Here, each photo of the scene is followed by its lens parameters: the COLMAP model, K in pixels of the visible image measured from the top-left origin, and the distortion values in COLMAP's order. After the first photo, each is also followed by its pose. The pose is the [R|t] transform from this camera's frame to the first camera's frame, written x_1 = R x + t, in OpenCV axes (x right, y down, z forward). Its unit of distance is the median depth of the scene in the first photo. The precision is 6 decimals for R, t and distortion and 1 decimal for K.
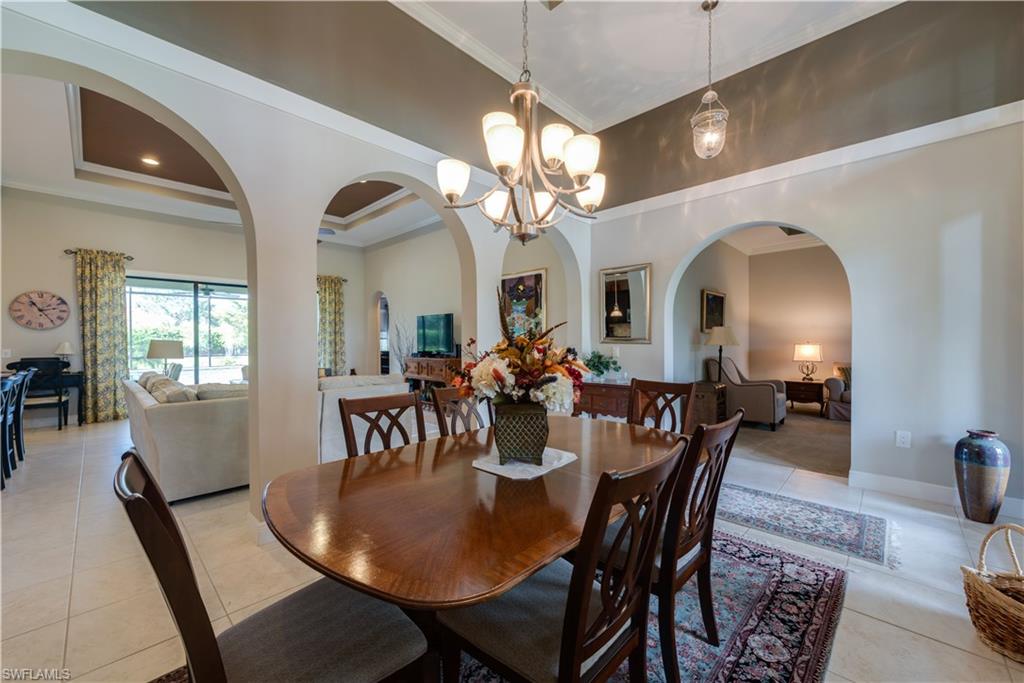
lens RADIAL K [[399.8, 0, 508.3], [0, 399.8, 340.1], [0, 0, 1]] dist [0.015331, -0.001298]
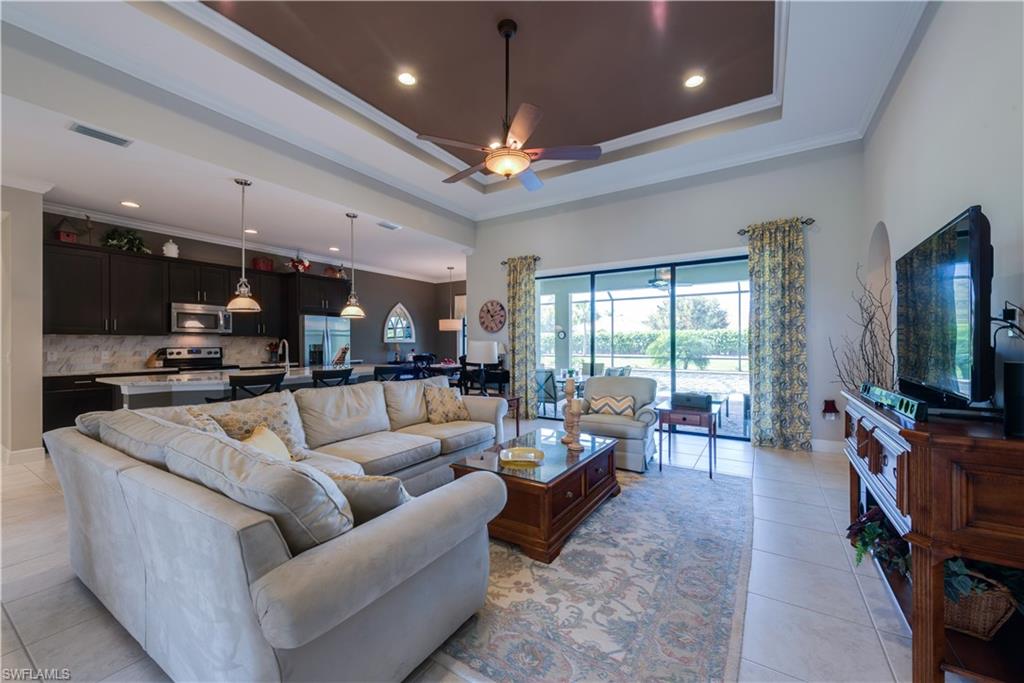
lens RADIAL K [[399.8, 0, 514.2], [0, 399.8, 338.9], [0, 0, 1]] dist [0.015331, -0.001298]
pose [[0.215736, -0.006757, -0.976428, 0.008748], [0.003750, 0.999974, -0.006092, -0.000393], [0.976444, -0.002348, 0.215756, 0.796110]]
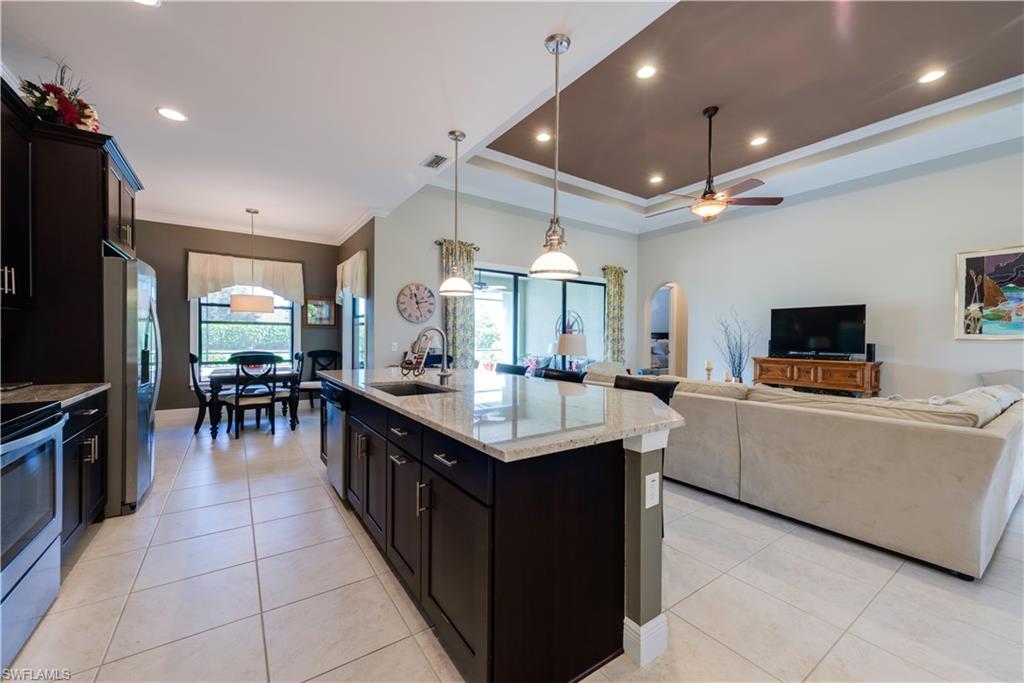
lens RADIAL K [[399.8, 0, 511.8], [0, 399.8, 342.0], [0, 0, 1]] dist [0.015331, -0.001298]
pose [[0.981268, 0.013287, -0.192187, -0.726565], [-0.012526, 0.999908, 0.005172, 0.012650], [0.192238, -0.002667, 0.981345, 0.096926]]
